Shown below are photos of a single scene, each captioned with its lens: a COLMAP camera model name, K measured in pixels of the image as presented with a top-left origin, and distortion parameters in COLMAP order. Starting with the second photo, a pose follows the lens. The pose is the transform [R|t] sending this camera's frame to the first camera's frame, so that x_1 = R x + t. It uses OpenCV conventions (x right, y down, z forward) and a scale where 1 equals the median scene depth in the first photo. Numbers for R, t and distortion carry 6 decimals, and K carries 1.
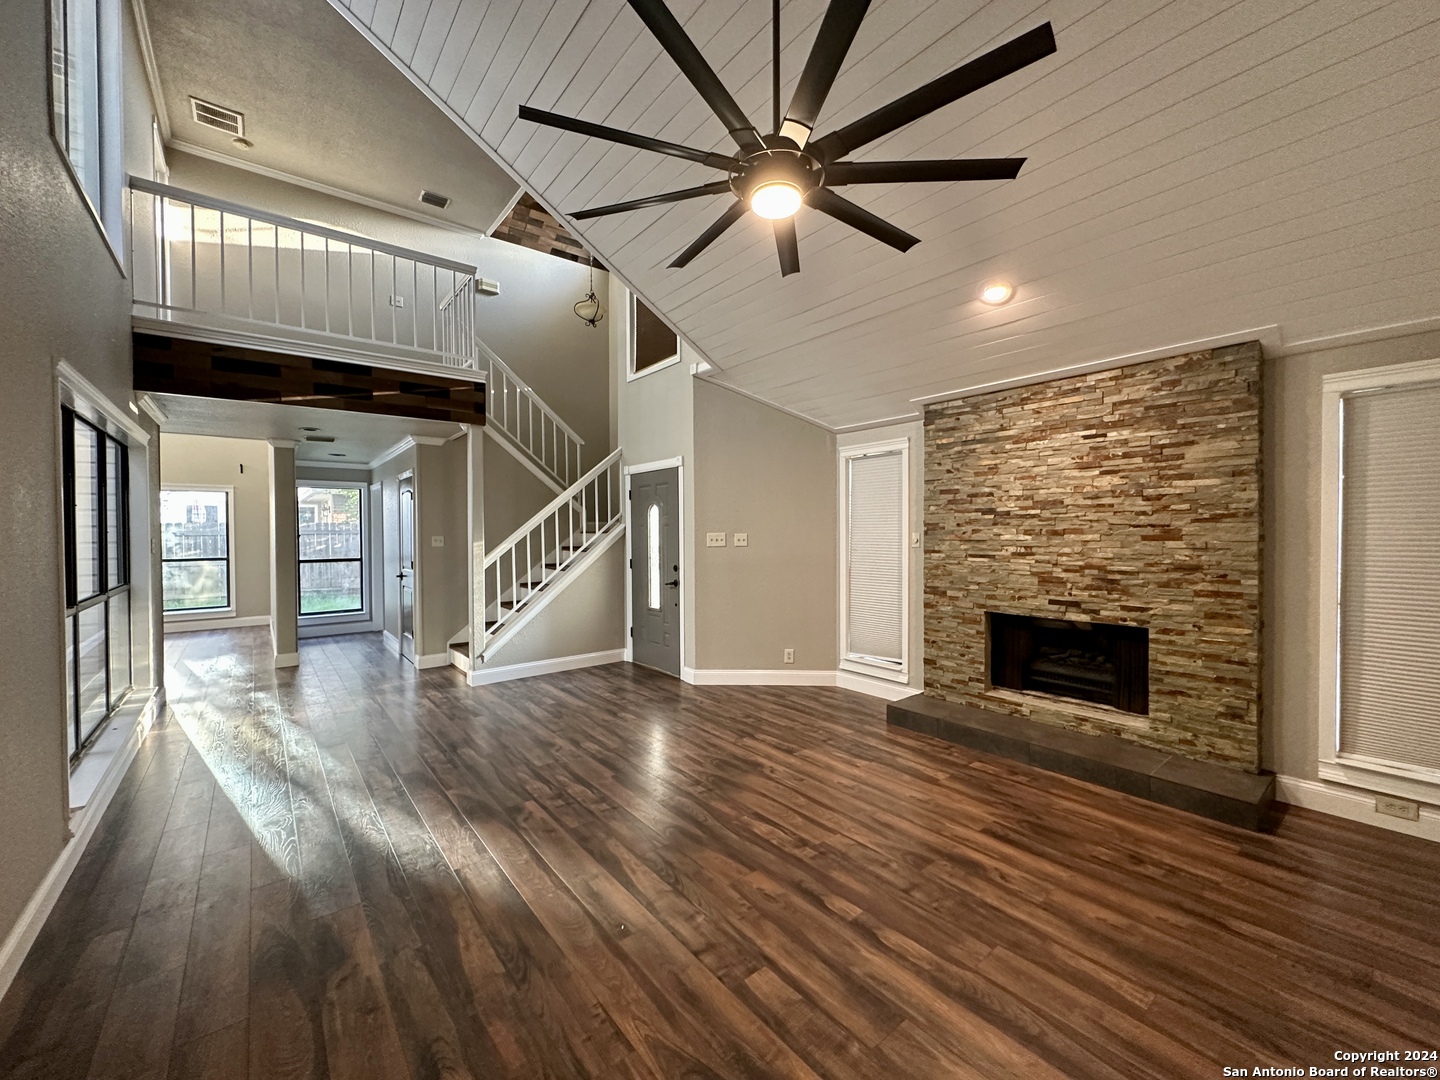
lens RADIAL K [[578.6, 0, 721.3], [0, 578.6, 538.0], [0, 0, 1]] dist [0.011424, -0.000581]
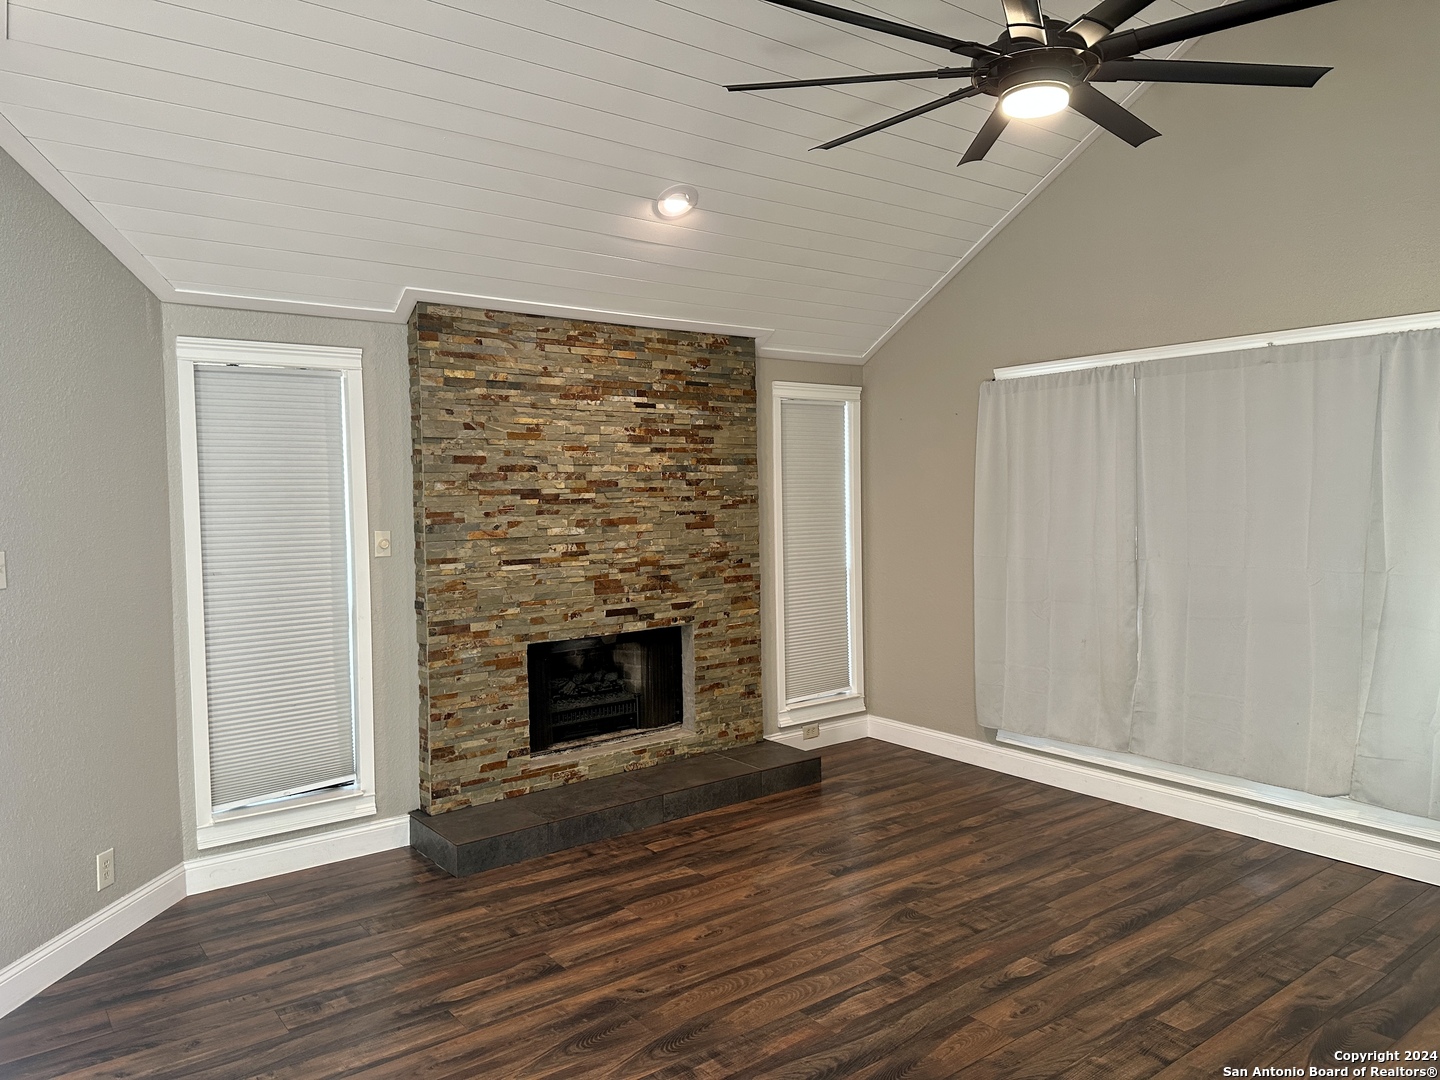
lens RADIAL K [[1016.5, 0, 738.3], [0, 1016.5, 509.2], [0, 0, 1]] dist [0.059822, -0.031772]
pose [[0.017578, -0.021367, 0.999617, -0.811445], [0.018486, 0.999608, 0.021042, -0.055375], [-0.999675, 0.018109, 0.017967, 0.849060]]
